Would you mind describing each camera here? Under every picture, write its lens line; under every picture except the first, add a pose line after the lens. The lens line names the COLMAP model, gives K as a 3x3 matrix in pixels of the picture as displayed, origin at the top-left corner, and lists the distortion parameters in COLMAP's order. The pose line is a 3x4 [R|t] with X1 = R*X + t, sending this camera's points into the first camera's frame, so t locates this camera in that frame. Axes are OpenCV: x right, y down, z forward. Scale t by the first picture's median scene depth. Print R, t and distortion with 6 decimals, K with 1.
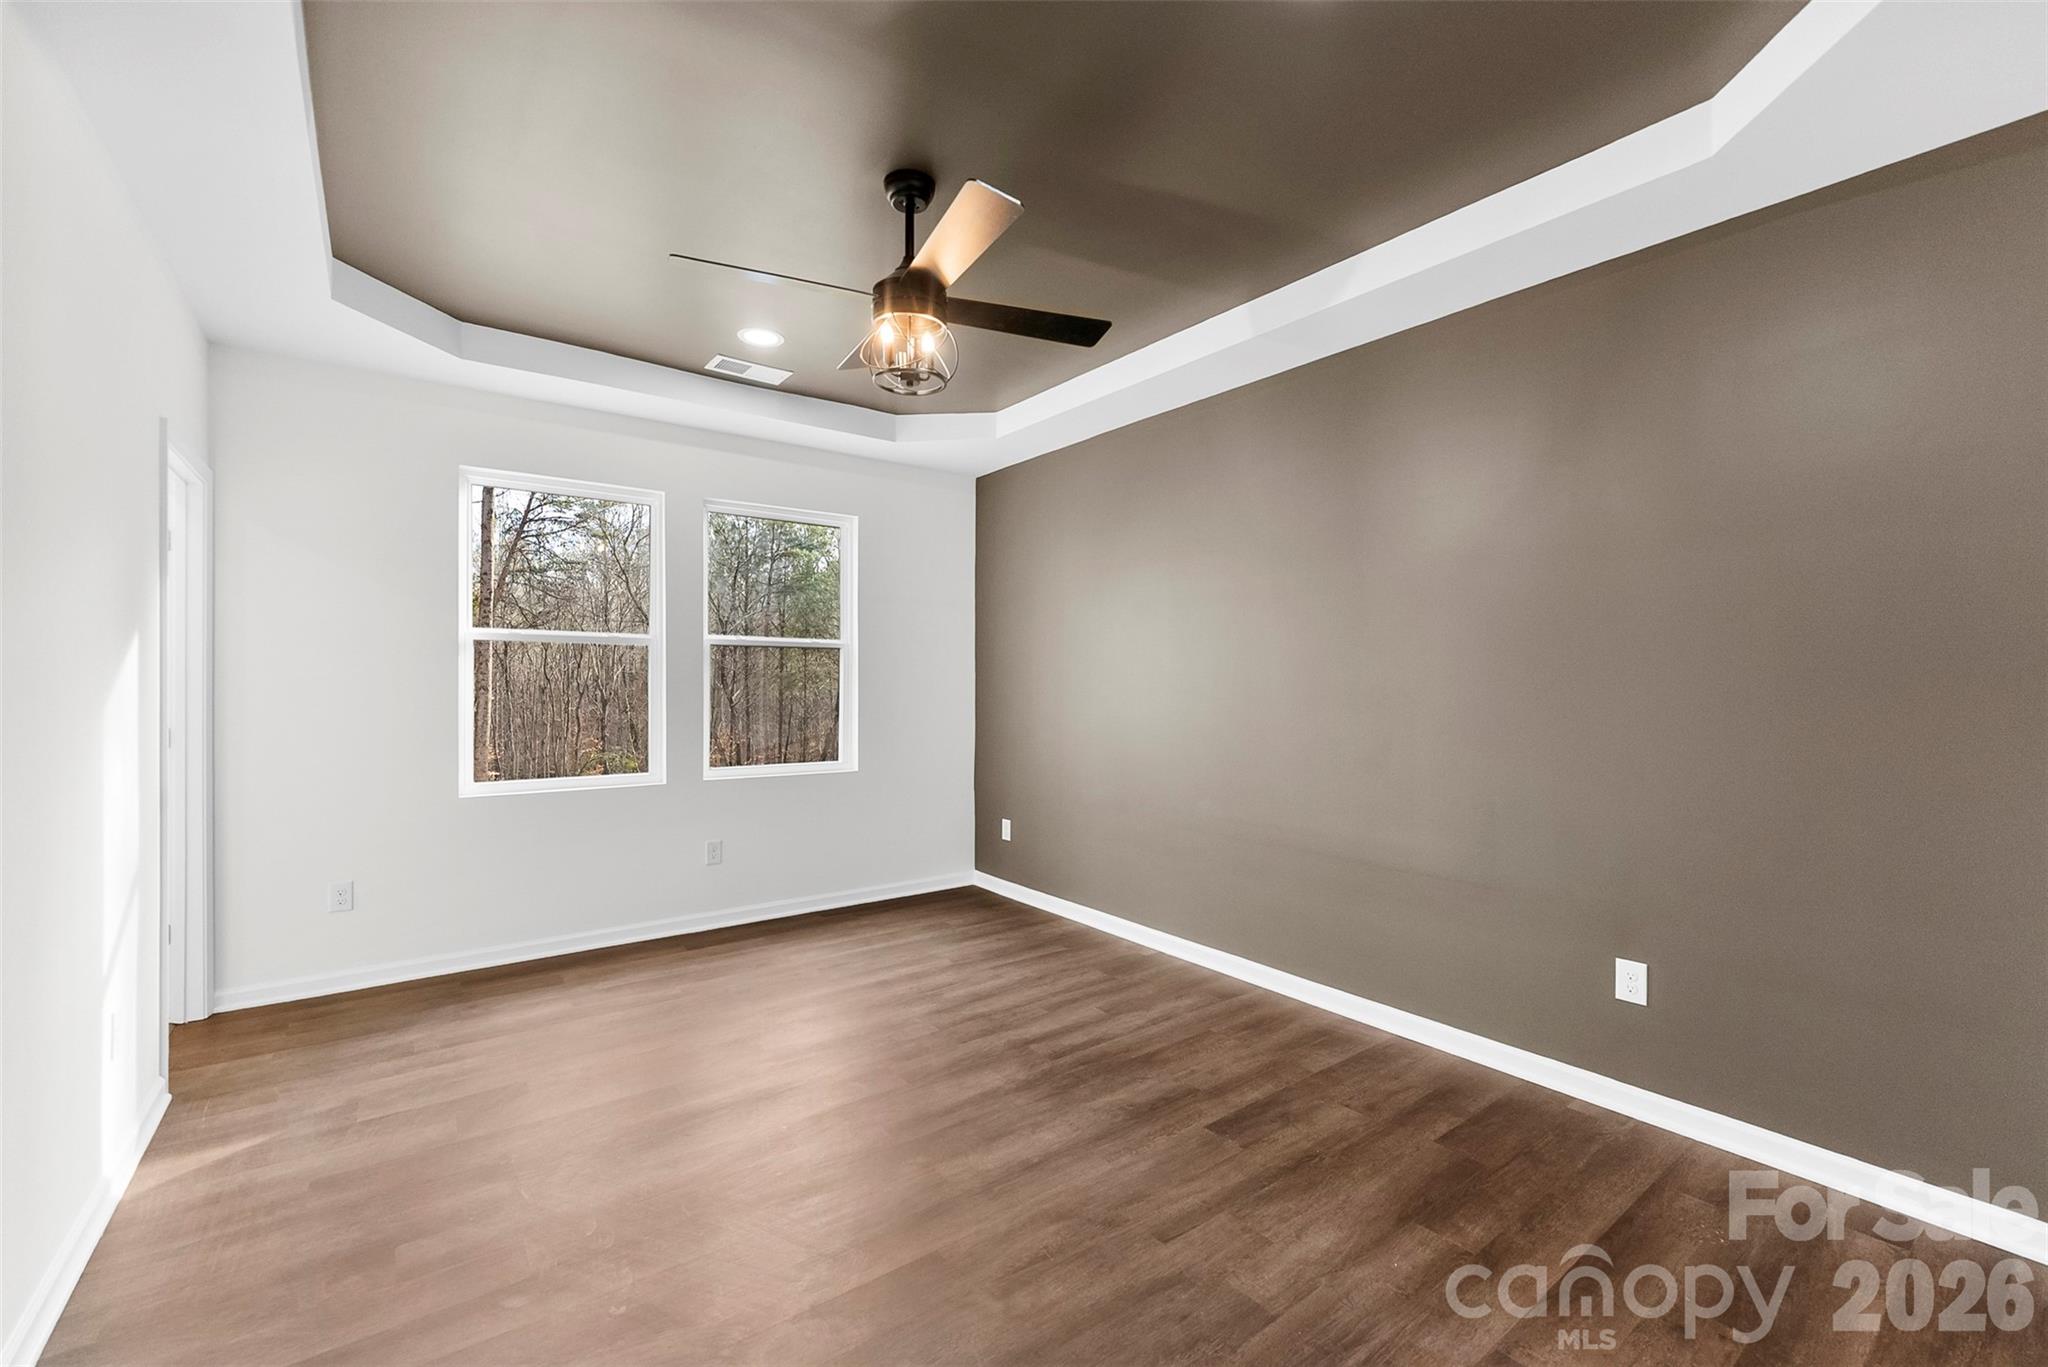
lens RADIAL K [[833.7, 0, 1034.3], [0, 833.7, 681.8], [0, 0, 1]] dist [0.001494, -0.000011]
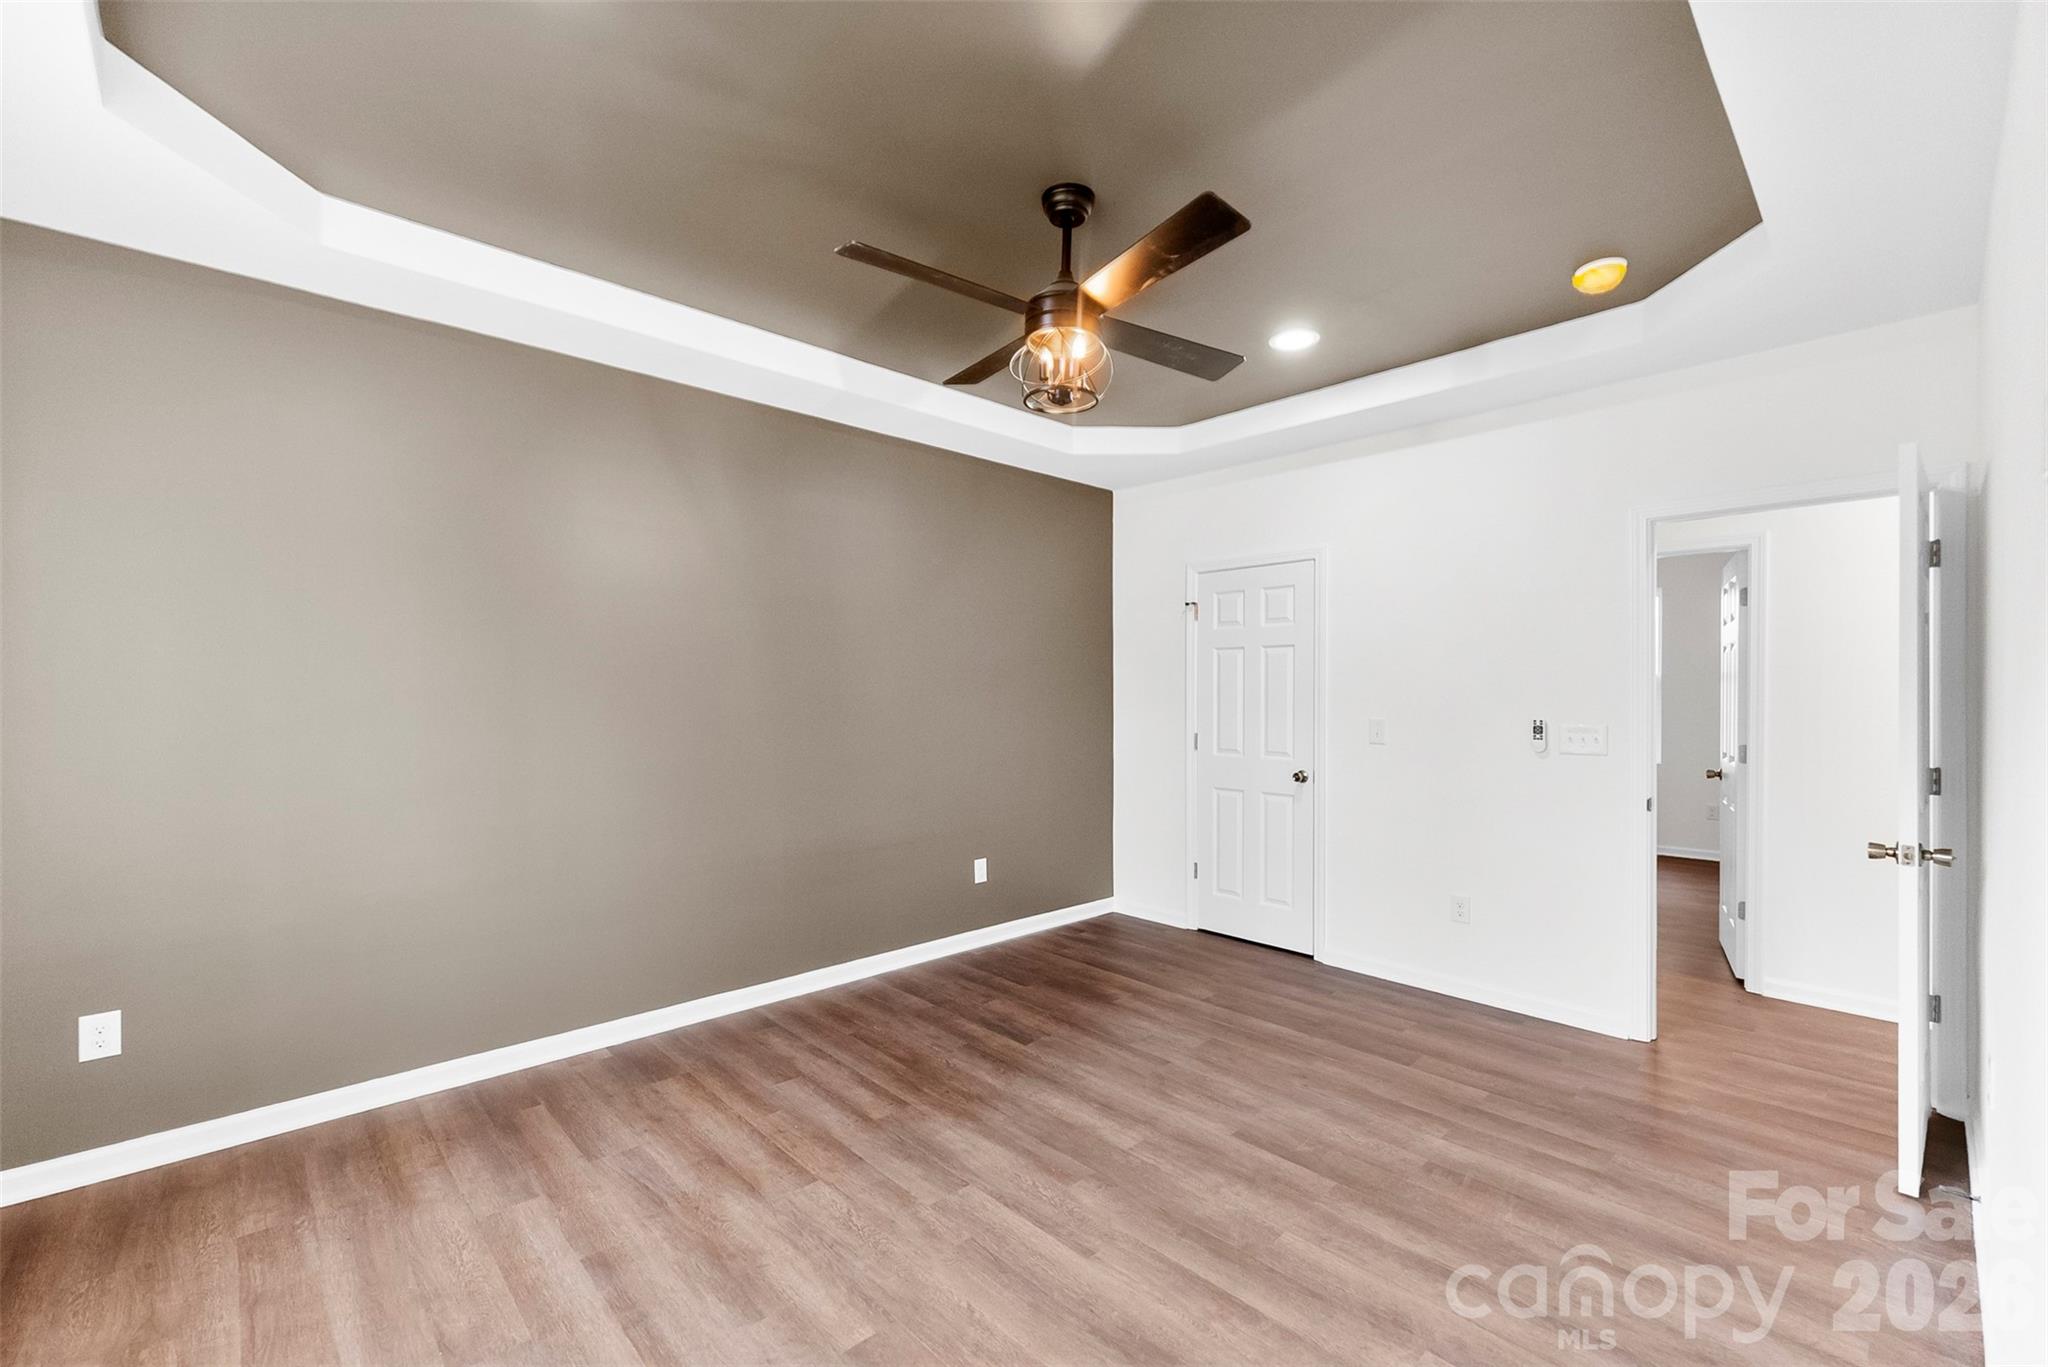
lens RADIAL K [[833.7, 0, 1013.7], [0, 833.7, 690.0], [0, 0, 1]] dist [0.001494, -0.000011]
pose [[-0.092093, 0.003453, 0.995744, -0.932048], [-0.004915, 0.999980, -0.003922, -0.014897], [-0.995738, -0.005255, -0.092074, 0.969674]]
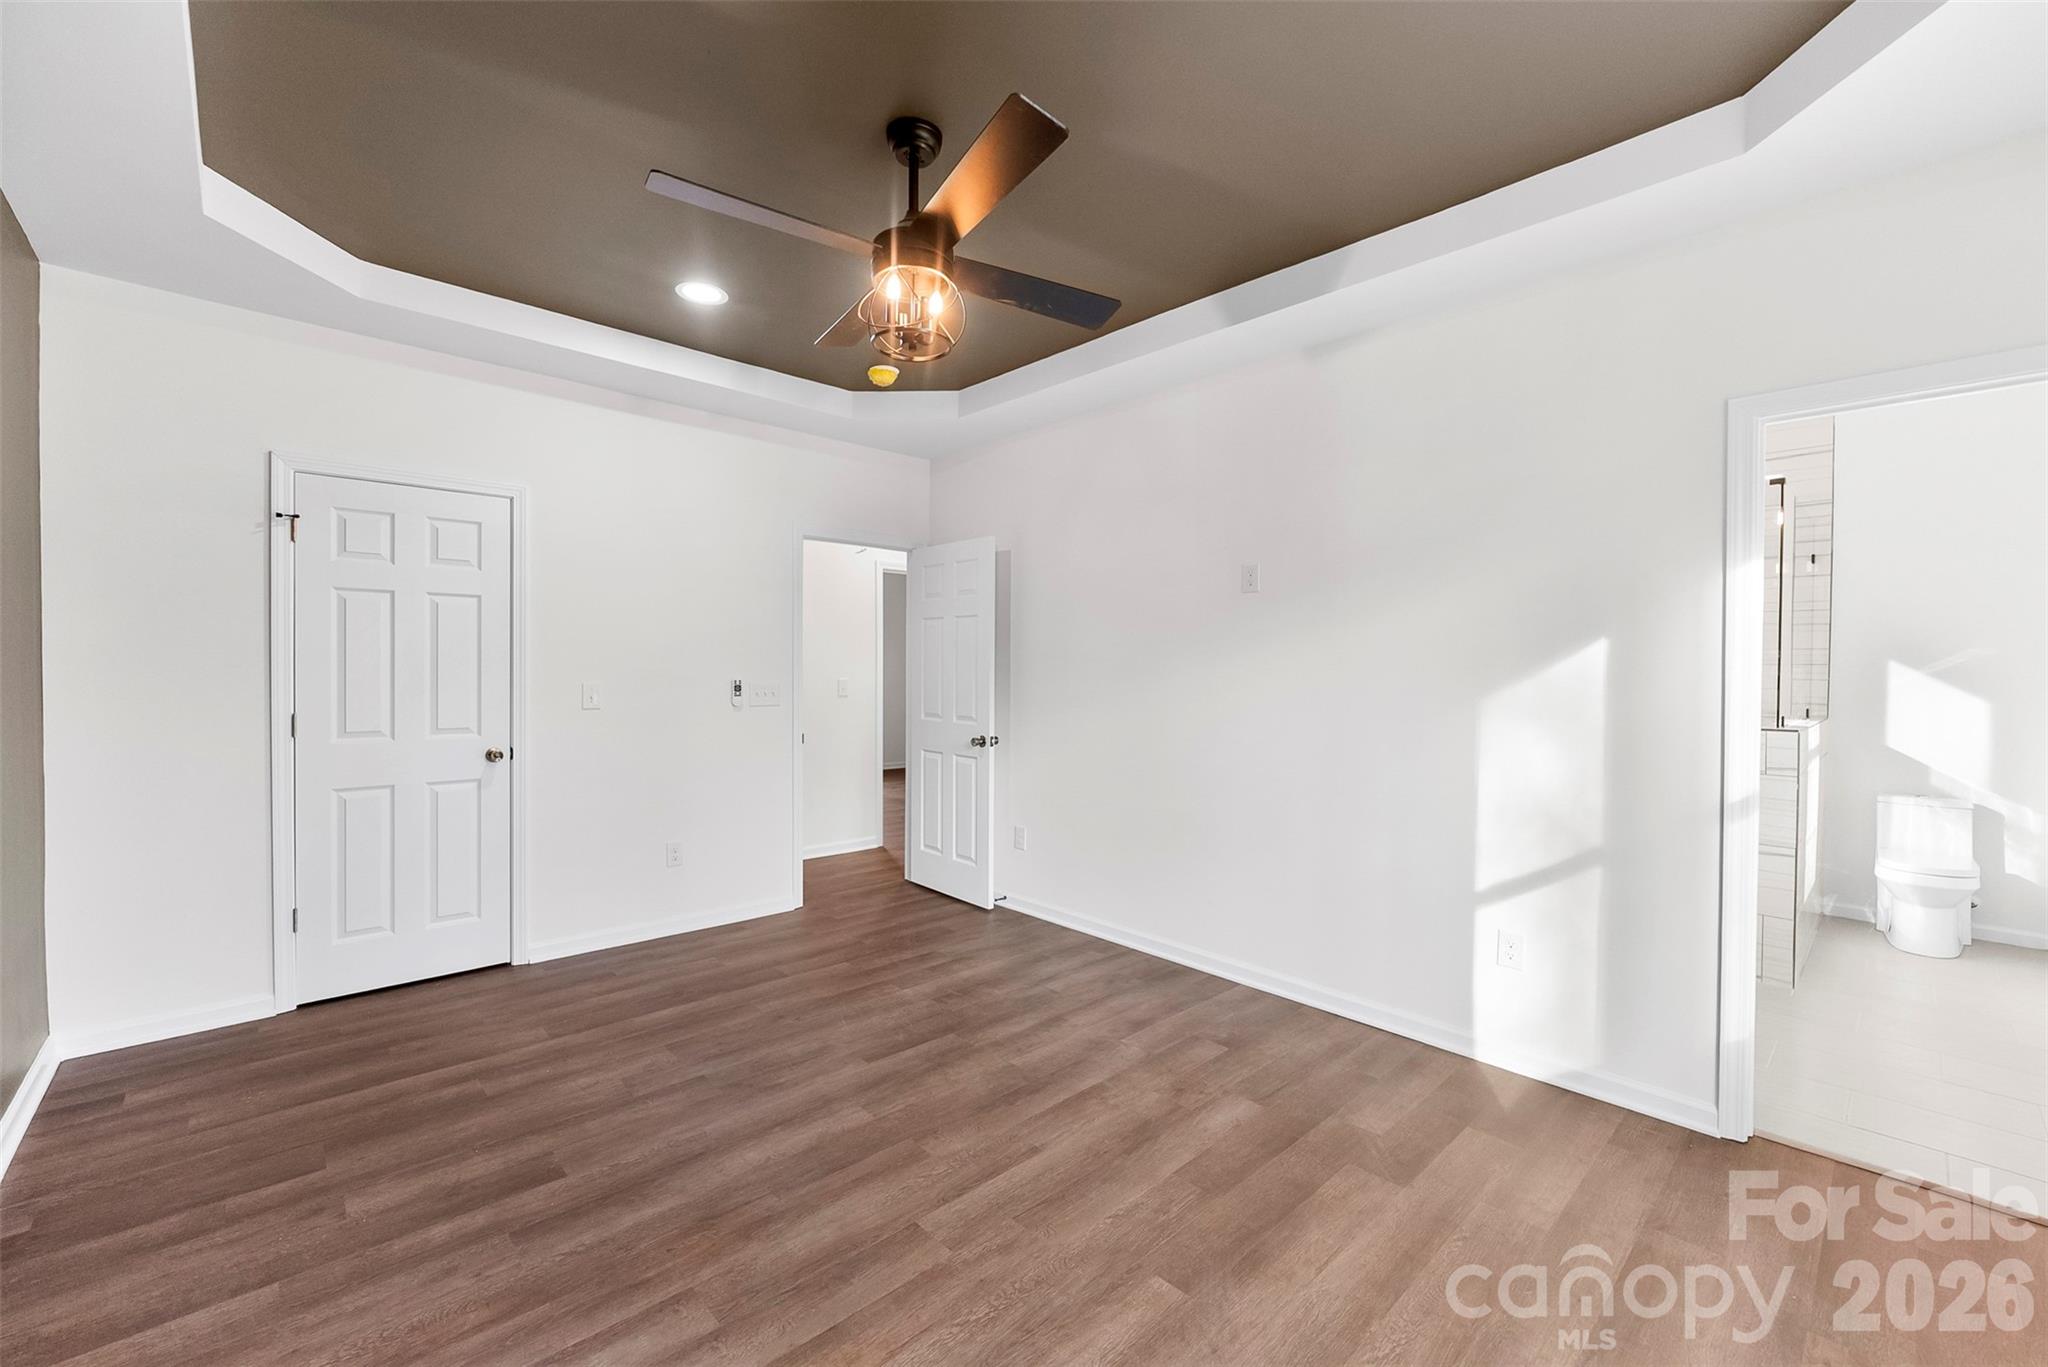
lens RADIAL K [[833.7, 0, 1005.0], [0, 833.7, 677.6], [0, 0, 1]] dist [0.001494, -0.000011]
pose [[-0.997309, -0.009779, -0.072654, -0.159399], [-0.010431, 0.999909, 0.008594, -0.002858], [0.072563, 0.009328, -0.997320, 1.618931]]
